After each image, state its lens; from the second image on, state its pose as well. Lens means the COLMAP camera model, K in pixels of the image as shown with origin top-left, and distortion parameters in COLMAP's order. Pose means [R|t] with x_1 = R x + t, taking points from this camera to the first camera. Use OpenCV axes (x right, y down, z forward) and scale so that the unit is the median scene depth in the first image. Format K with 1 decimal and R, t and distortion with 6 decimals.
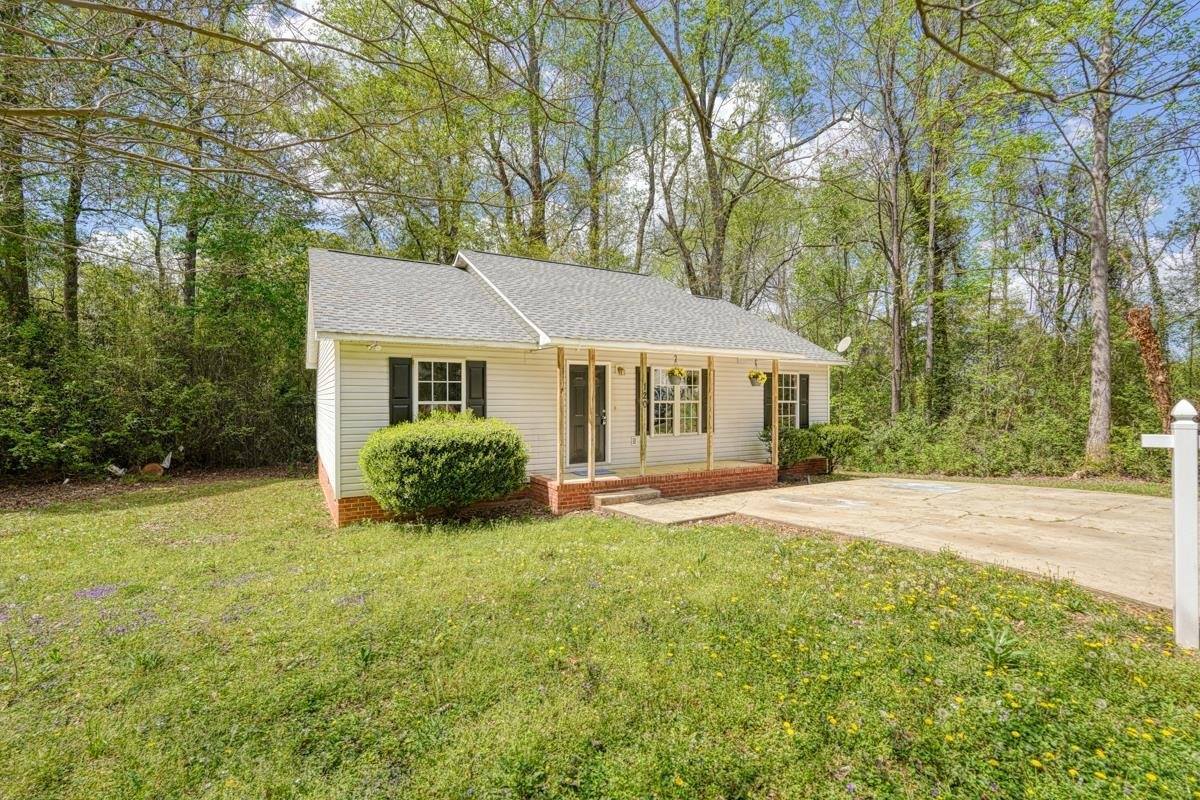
lens RADIAL K [[532.9, 0, 608.8], [0, 532.9, 400.9], [0, 0, 1]] dist [-0.017543, 0.010367]
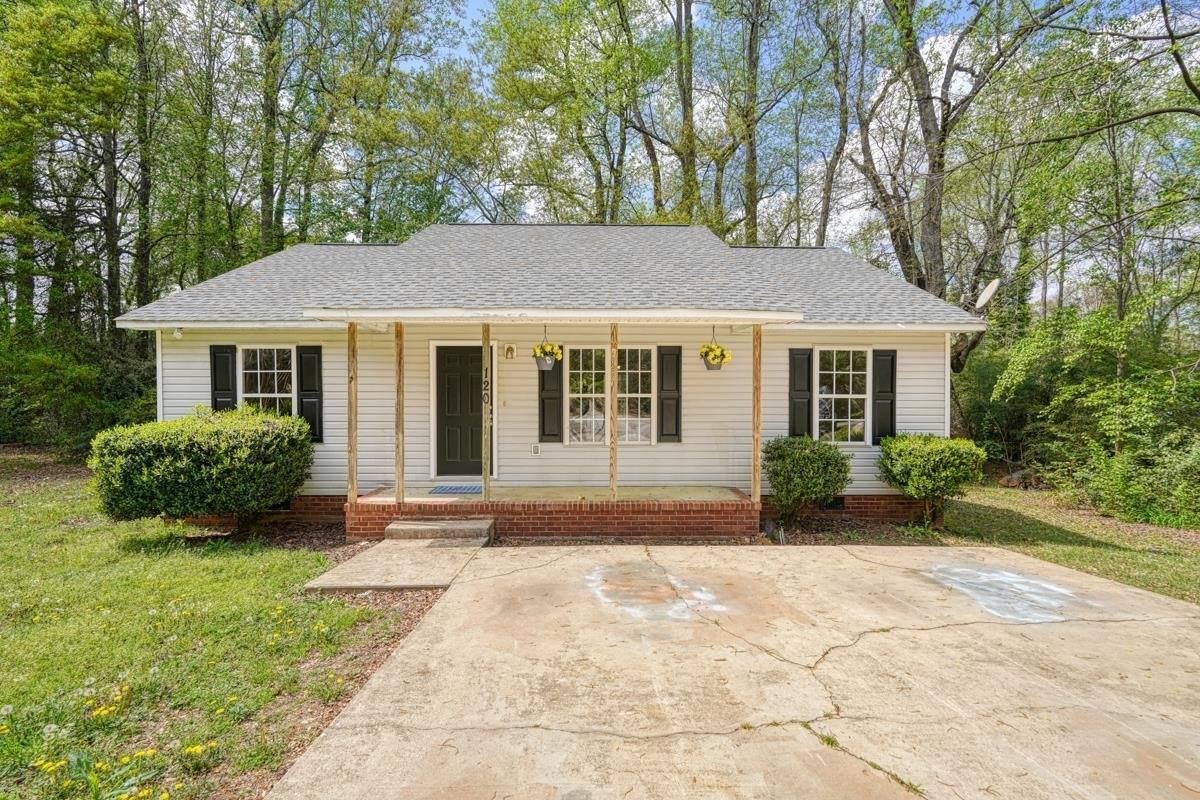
lens RADIAL K [[532.9, 0, 598.6], [0, 532.9, 400.0], [0, 0, 1]] dist [-0.017543, 0.010367]
pose [[0.869791, 0.007798, -0.493358, 0.488451], [-0.003157, 0.999943, 0.010240, 0.000364], [0.493410, -0.007349, 0.869766, 0.426862]]
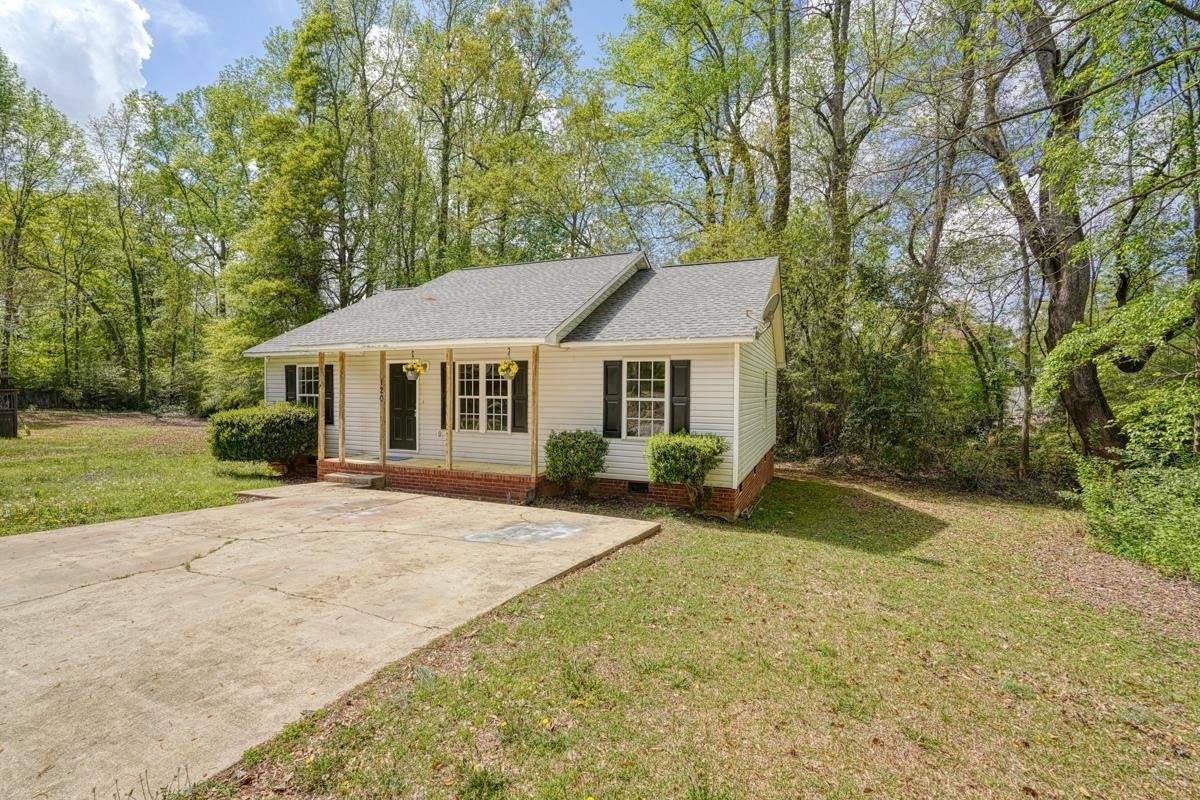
lens RADIAL K [[532.9, 0, 606.1], [0, 532.9, 394.8], [0, 0, 1]] dist [-0.017543, 0.010367]
pose [[0.594461, 0.003525, -0.804117, 1.105293], [-0.013388, 0.999895, -0.005514, -0.000382], [0.804013, 0.014043, 0.594446, 0.658395]]
